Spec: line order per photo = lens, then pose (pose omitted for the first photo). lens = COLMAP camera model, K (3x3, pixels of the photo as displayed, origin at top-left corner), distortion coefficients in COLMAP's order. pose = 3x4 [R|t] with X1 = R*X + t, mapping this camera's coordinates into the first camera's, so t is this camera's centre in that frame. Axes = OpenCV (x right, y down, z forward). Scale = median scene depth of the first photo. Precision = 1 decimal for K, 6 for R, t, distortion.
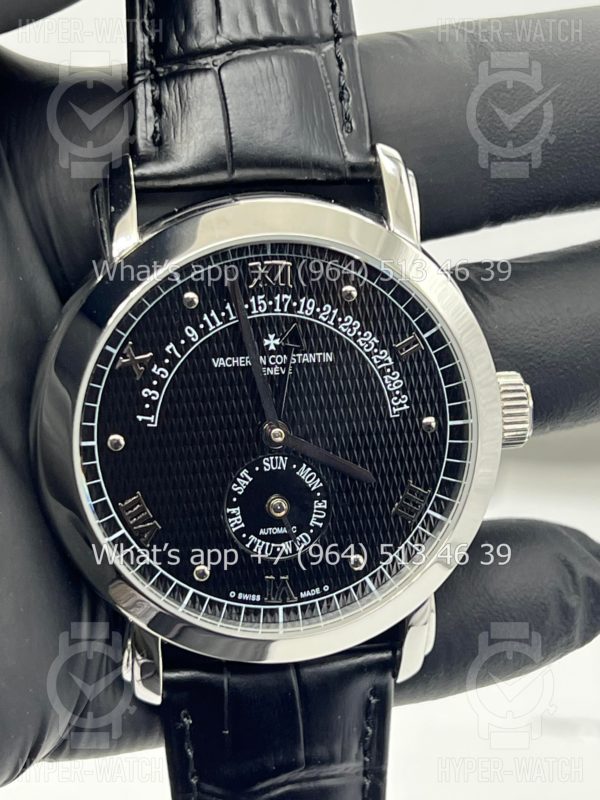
lens RADIAL K [[1774.2, 0, 300.0], [0, 1774.2, 400.0], [0, 0, 1]] dist [0.225560, -1.237950]
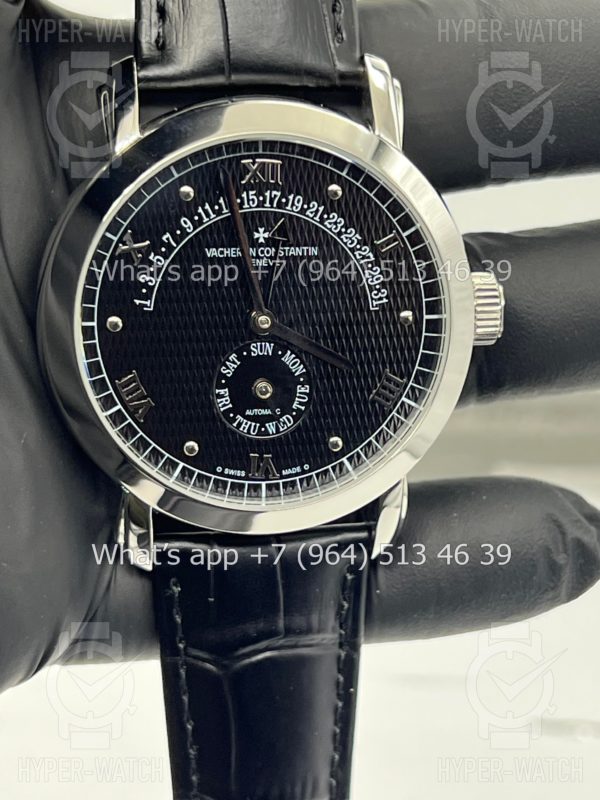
lens RADIAL K [[1774.2, 0, 300.0], [0, 1774.2, 400.0], [0, 0, 1]] dist [0.225560, -1.237950]
pose [[0.999369, 0.028435, -0.021301, 0.032984], [-0.028219, 0.999548, 0.010398, 0.054758], [0.021587, -0.009791, 0.999719, -0.077466]]
